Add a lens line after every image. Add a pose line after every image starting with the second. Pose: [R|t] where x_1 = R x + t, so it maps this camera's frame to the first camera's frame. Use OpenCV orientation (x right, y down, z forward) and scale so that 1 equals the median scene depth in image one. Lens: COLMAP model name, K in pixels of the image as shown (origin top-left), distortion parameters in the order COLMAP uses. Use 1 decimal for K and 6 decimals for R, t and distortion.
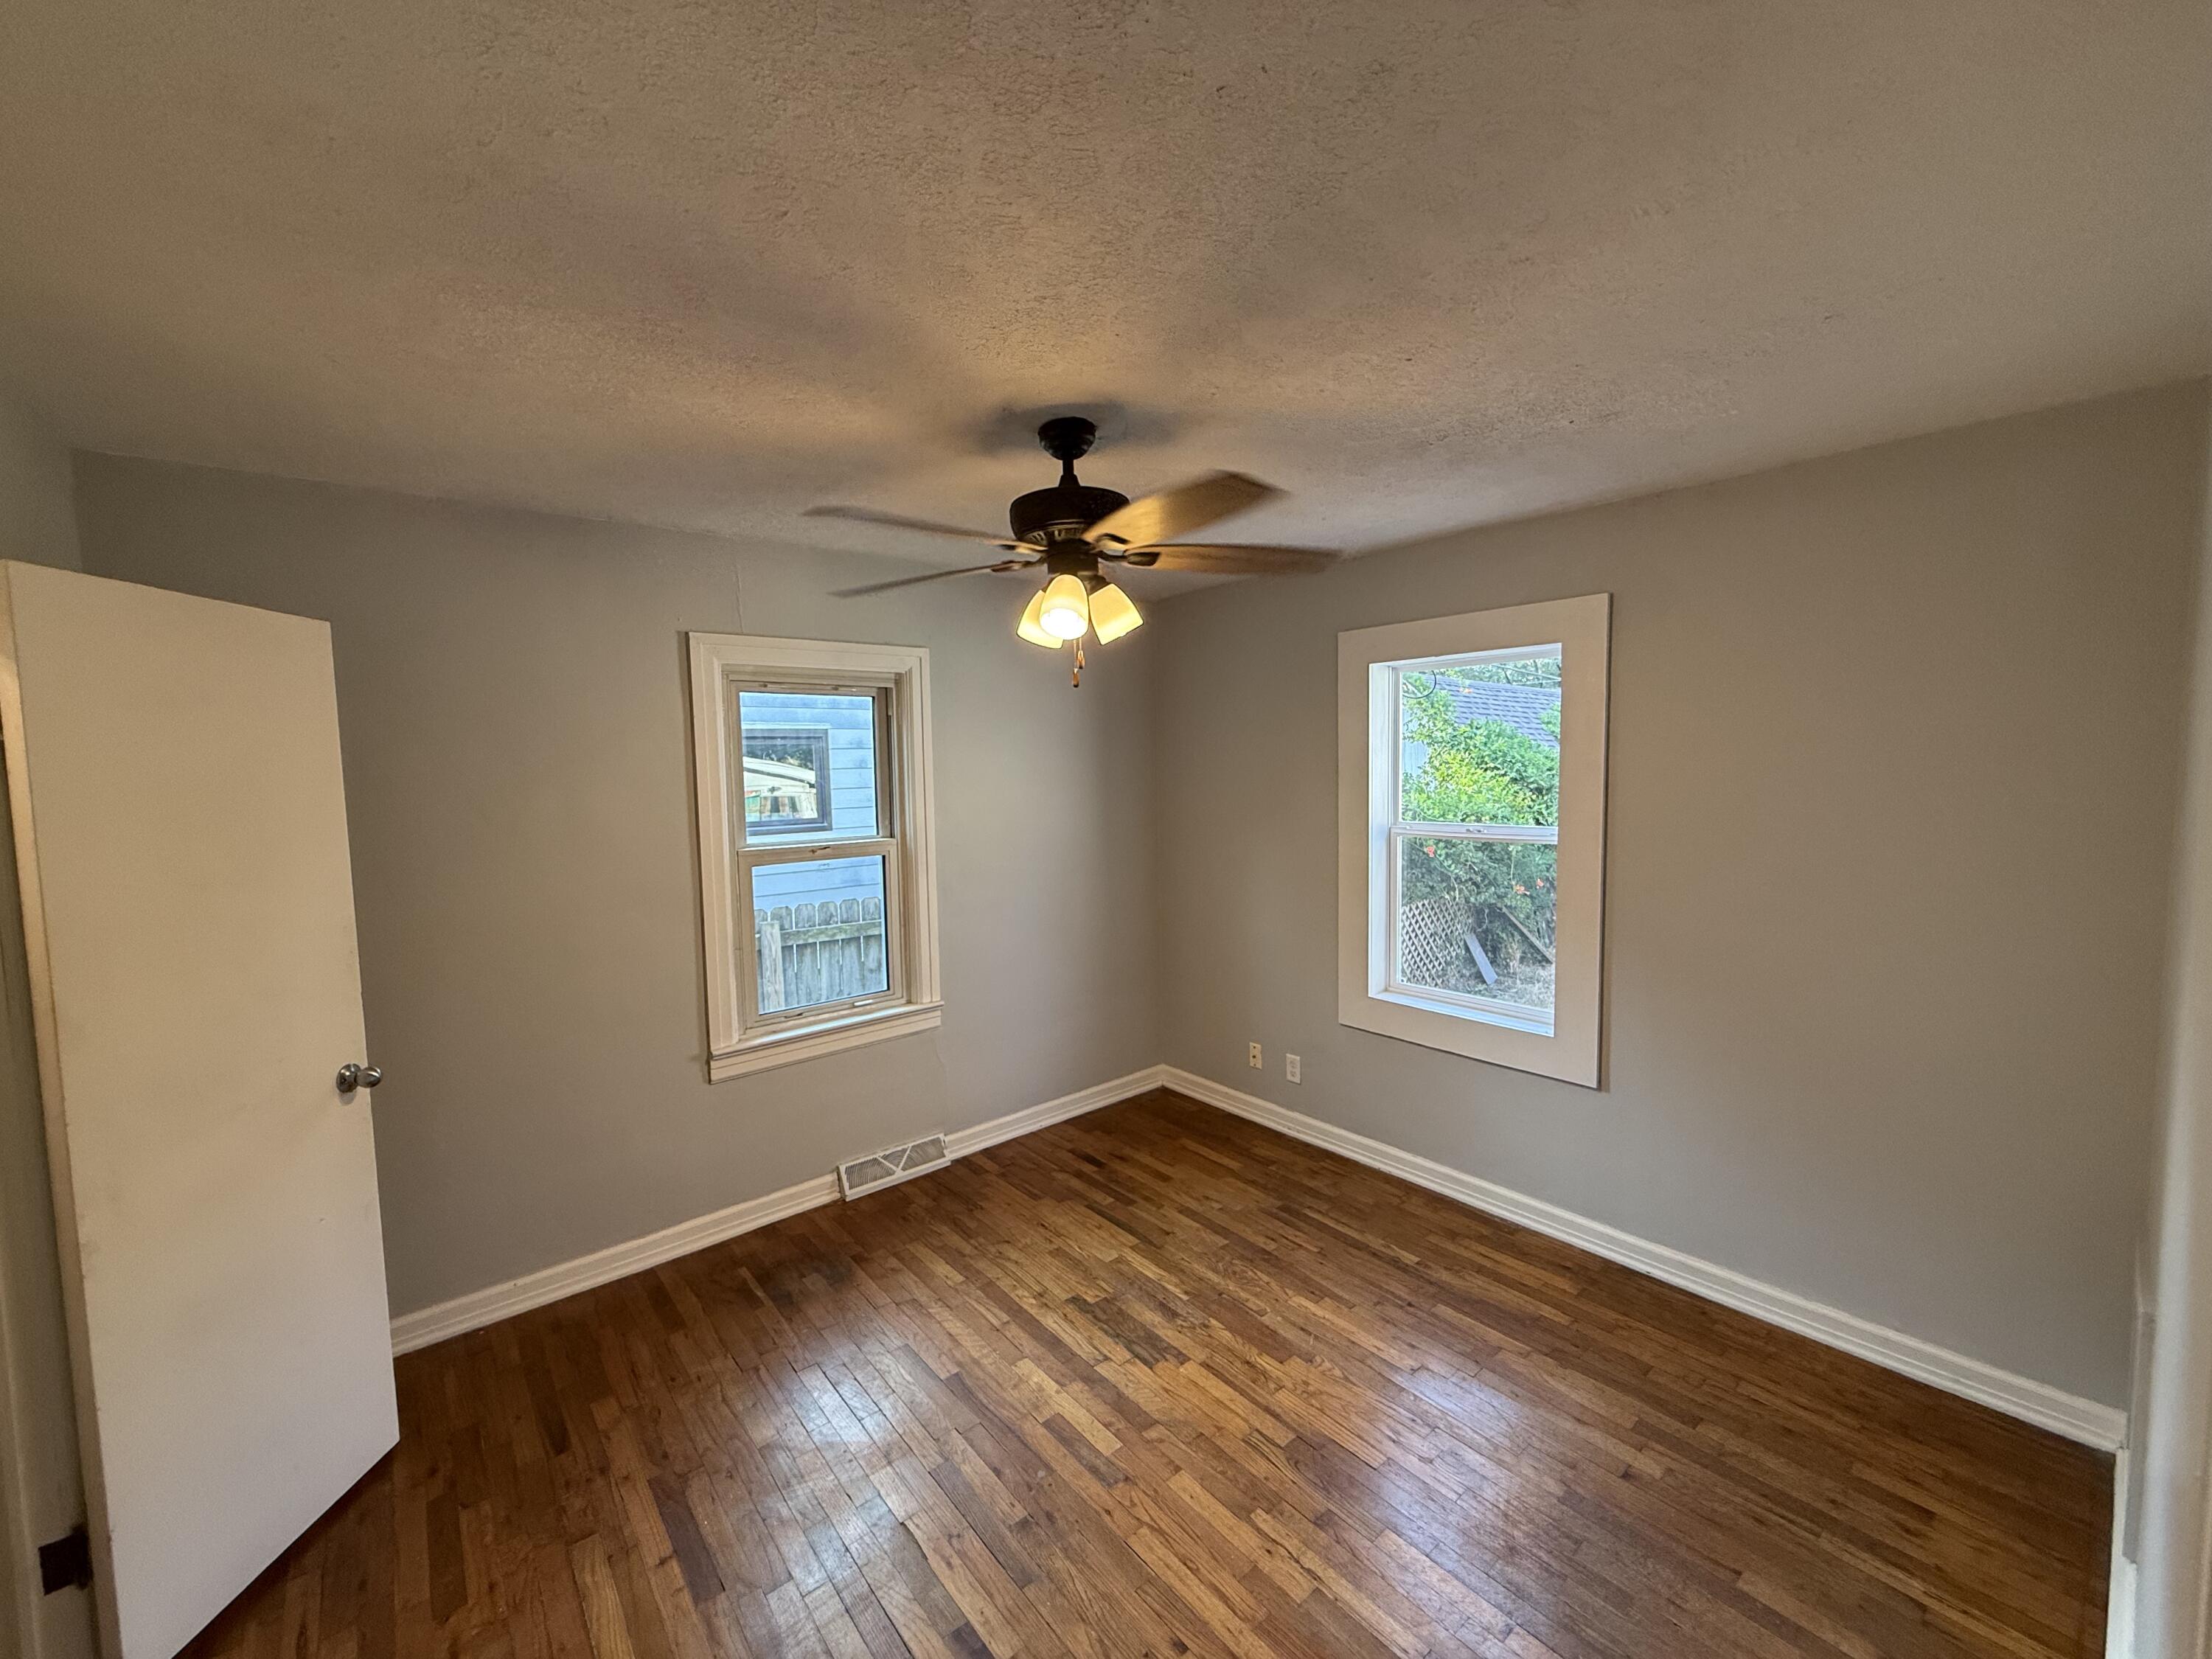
lens RADIAL K [[881.5, 0, 1090.2], [0, 881.5, 828.5], [0, 0, 1]] dist [-0.004361, 0.000983]
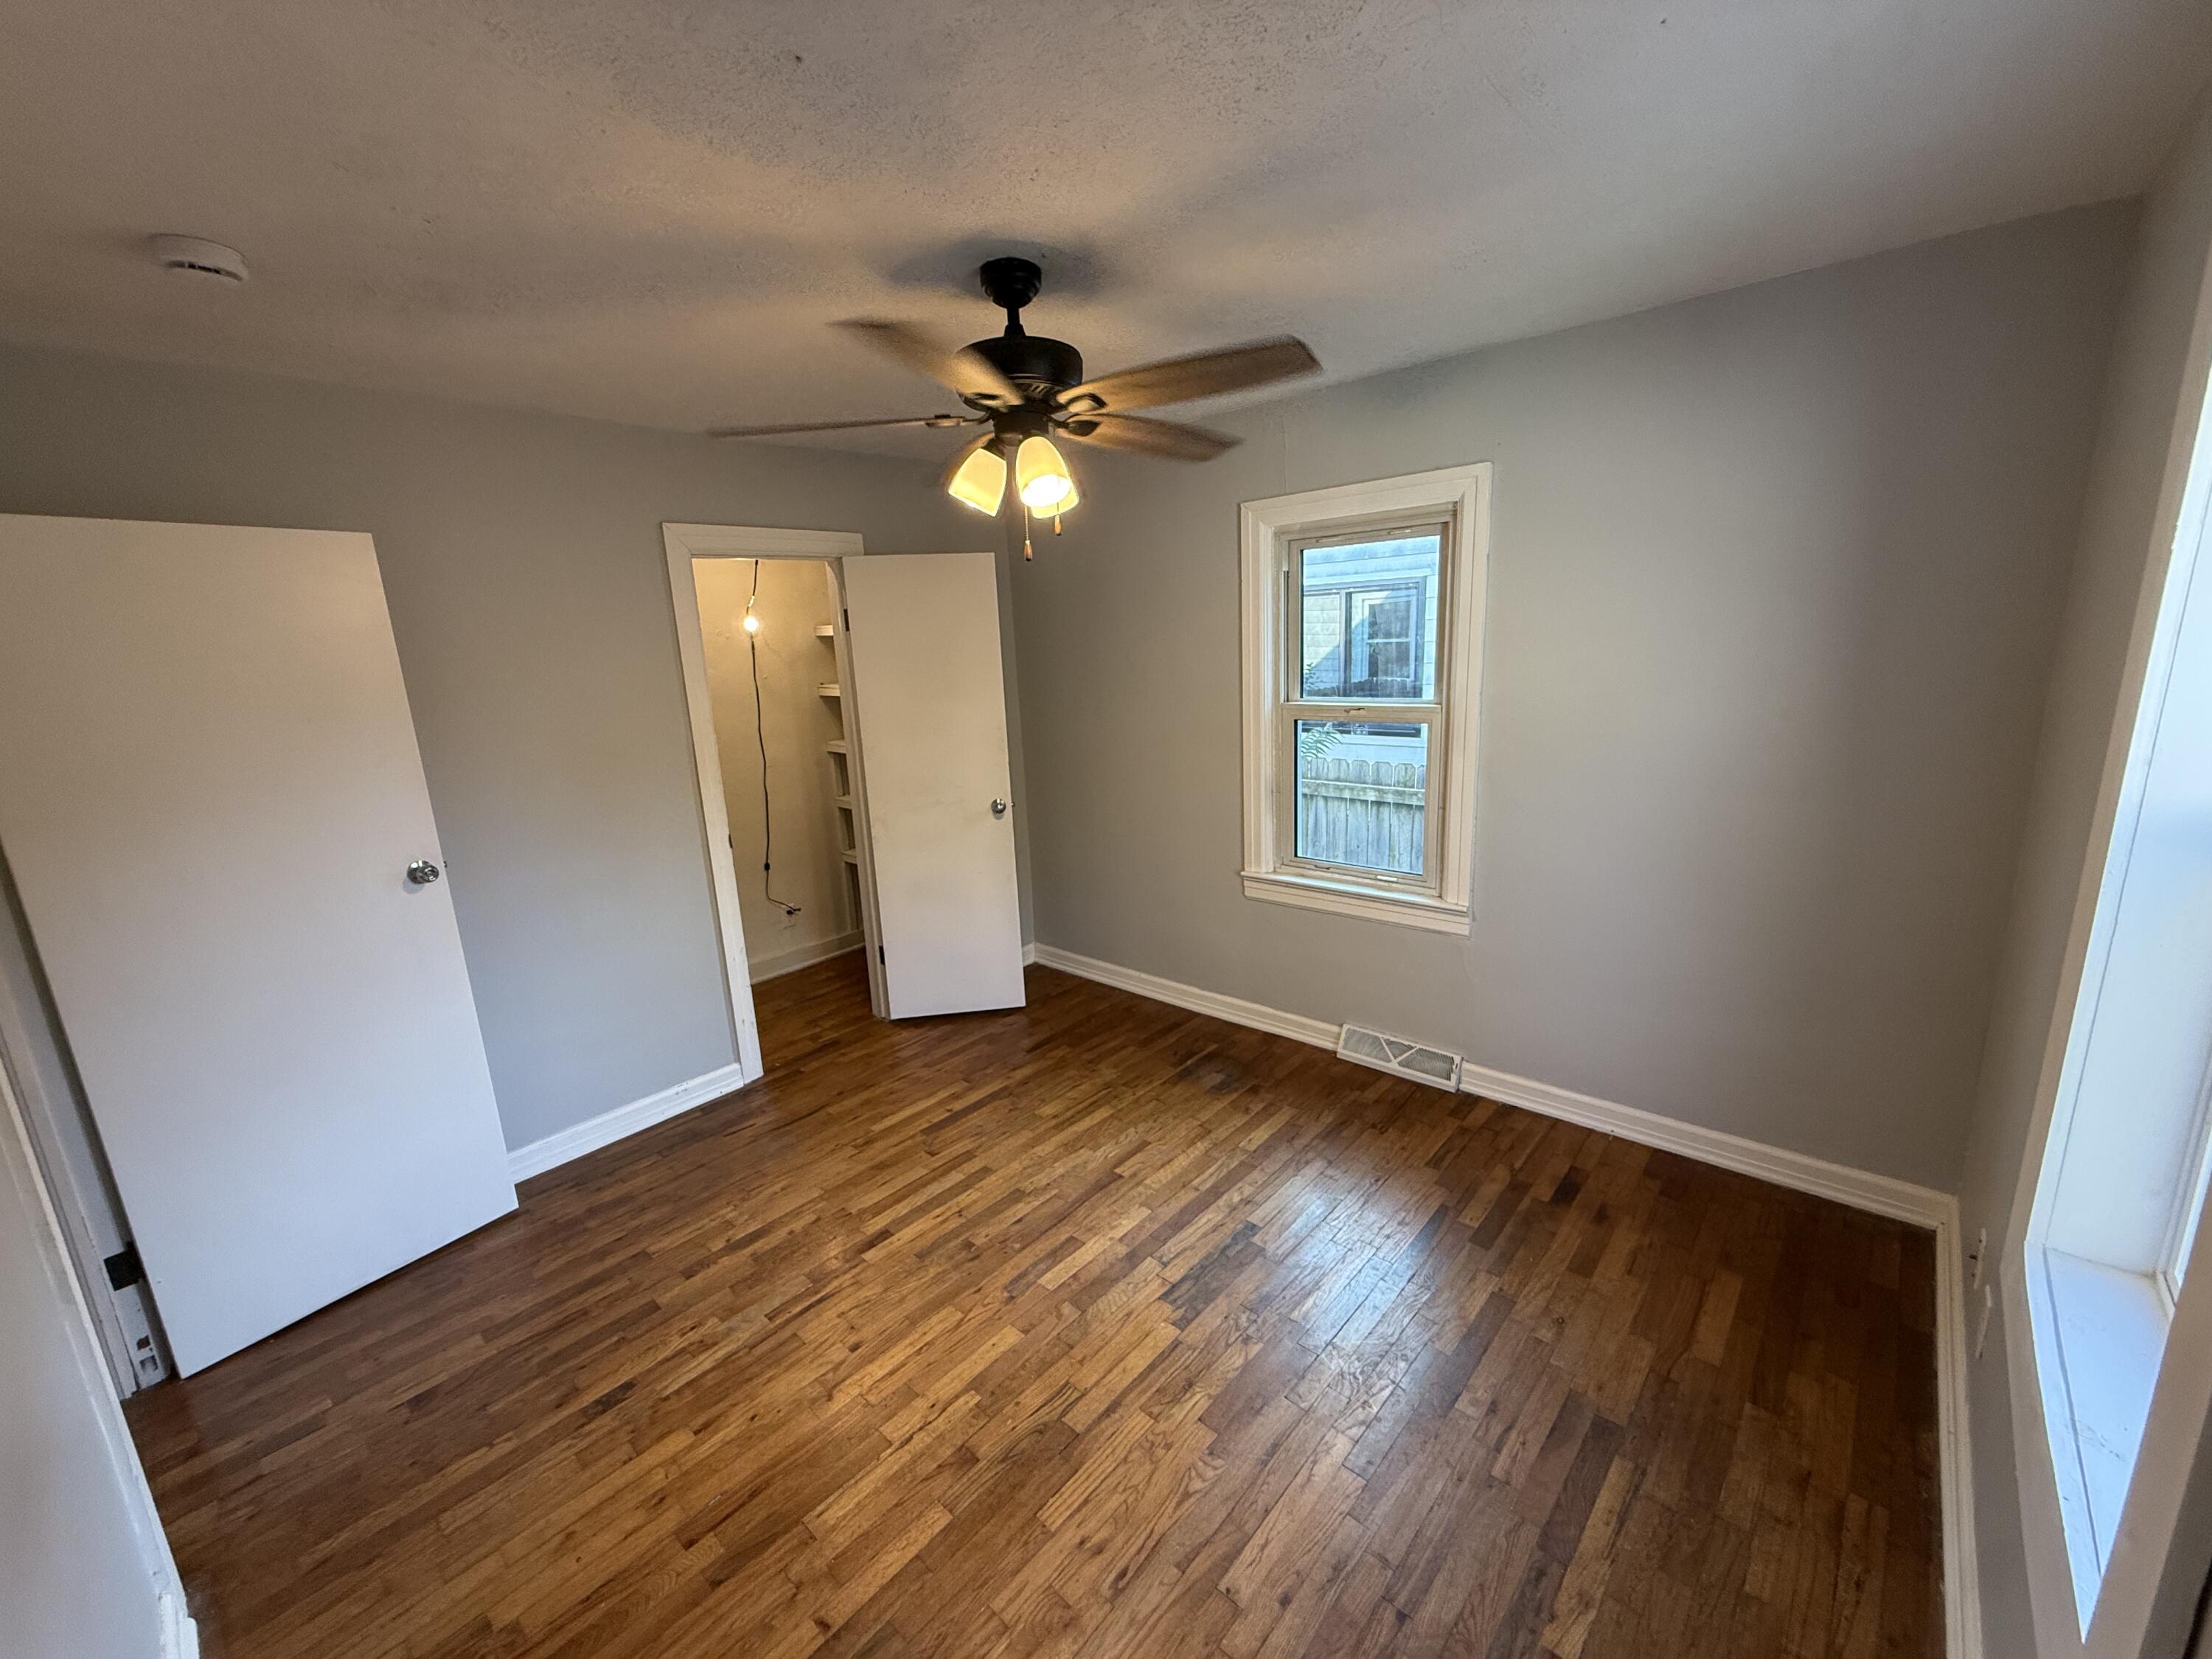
lens RADIAL K [[881.5, 0, 1110.8], [0, 881.5, 827.8], [0, 0, 1]] dist [-0.004361, 0.000983]
pose [[0.141200, 0.223037, -0.964529, 0.710143], [-0.025449, 0.974787, 0.221683, -0.066530], [0.989654, -0.006755, 0.143316, 0.682894]]
